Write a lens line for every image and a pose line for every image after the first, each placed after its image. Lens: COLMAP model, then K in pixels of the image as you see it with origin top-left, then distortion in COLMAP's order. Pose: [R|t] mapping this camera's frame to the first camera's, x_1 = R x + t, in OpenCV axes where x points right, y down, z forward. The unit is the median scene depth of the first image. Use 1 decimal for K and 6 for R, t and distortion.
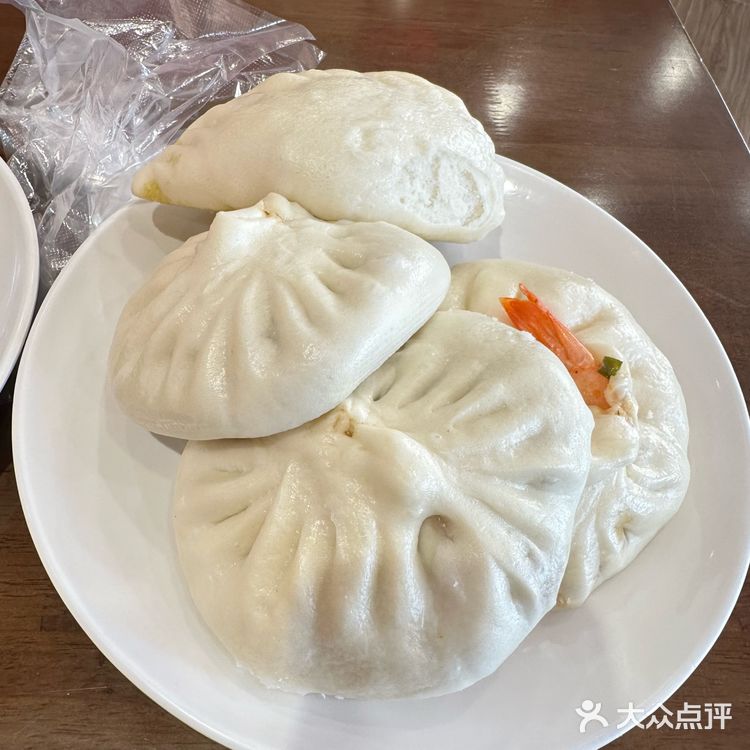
lens RADIAL K [[794.1, 0, 323.1], [0, 794.1, 375.0], [0, 0, 1]] dist [-0.020484, 0.006894]
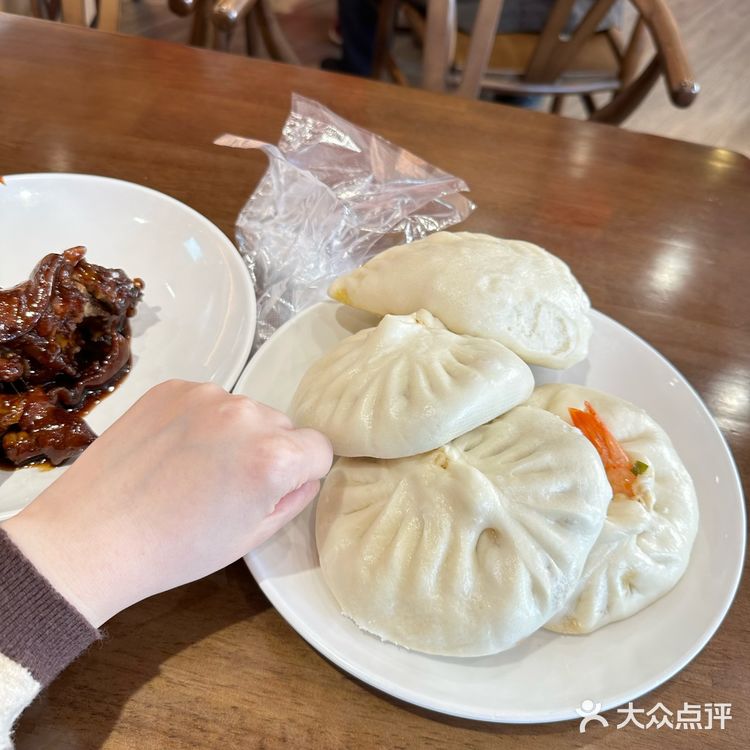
lens RADIAL K [[734.9, 0, 375.0], [0, 734.9, 375.0], [0, 0, 1]] dist [0.010658, -0.007627]
pose [[0.978374, 0.173638, -0.112403, 0.026390], [-0.188200, 0.972748, -0.135434, 0.101930], [0.085823, 0.153660, 0.984390, -0.375209]]
